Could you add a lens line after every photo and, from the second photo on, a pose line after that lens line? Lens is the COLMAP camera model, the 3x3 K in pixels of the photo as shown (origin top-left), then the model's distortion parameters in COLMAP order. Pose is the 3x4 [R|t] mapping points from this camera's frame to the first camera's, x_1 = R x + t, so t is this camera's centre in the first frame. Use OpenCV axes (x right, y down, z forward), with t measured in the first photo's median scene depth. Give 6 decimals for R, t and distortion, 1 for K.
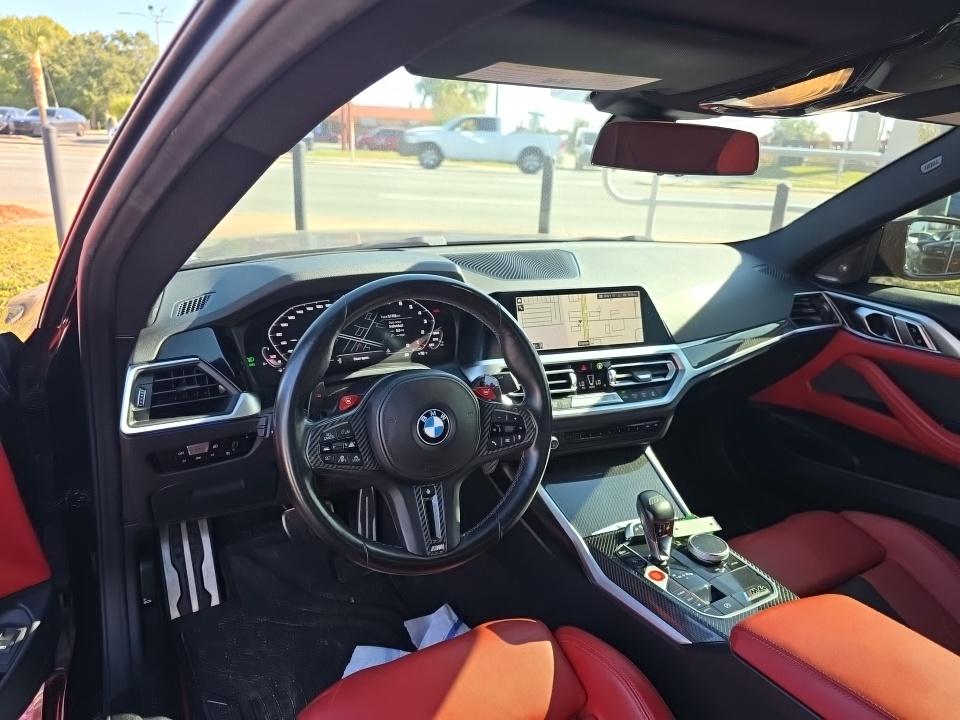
lens RADIAL K [[655.3, 0, 469.7], [0, 655.3, 359.9], [0, 0, 1]] dist [0.043535, -0.038631]
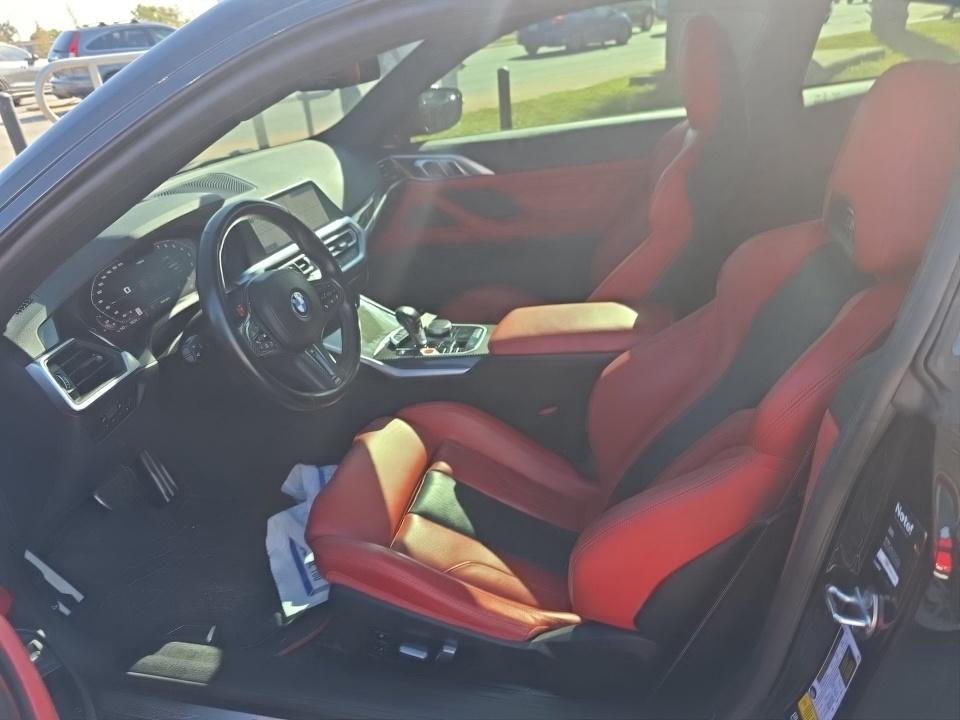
lens RADIAL K [[655.3, 0, 477.9], [0, 655.3, 362.0], [0, 0, 1]] dist [0.043535, -0.038631]
pose [[0.665035, -0.432816, 0.608604, -0.532409], [0.346165, 0.900754, 0.262320, -0.017951], [-0.661739, 0.036226, 0.748859, -0.217431]]
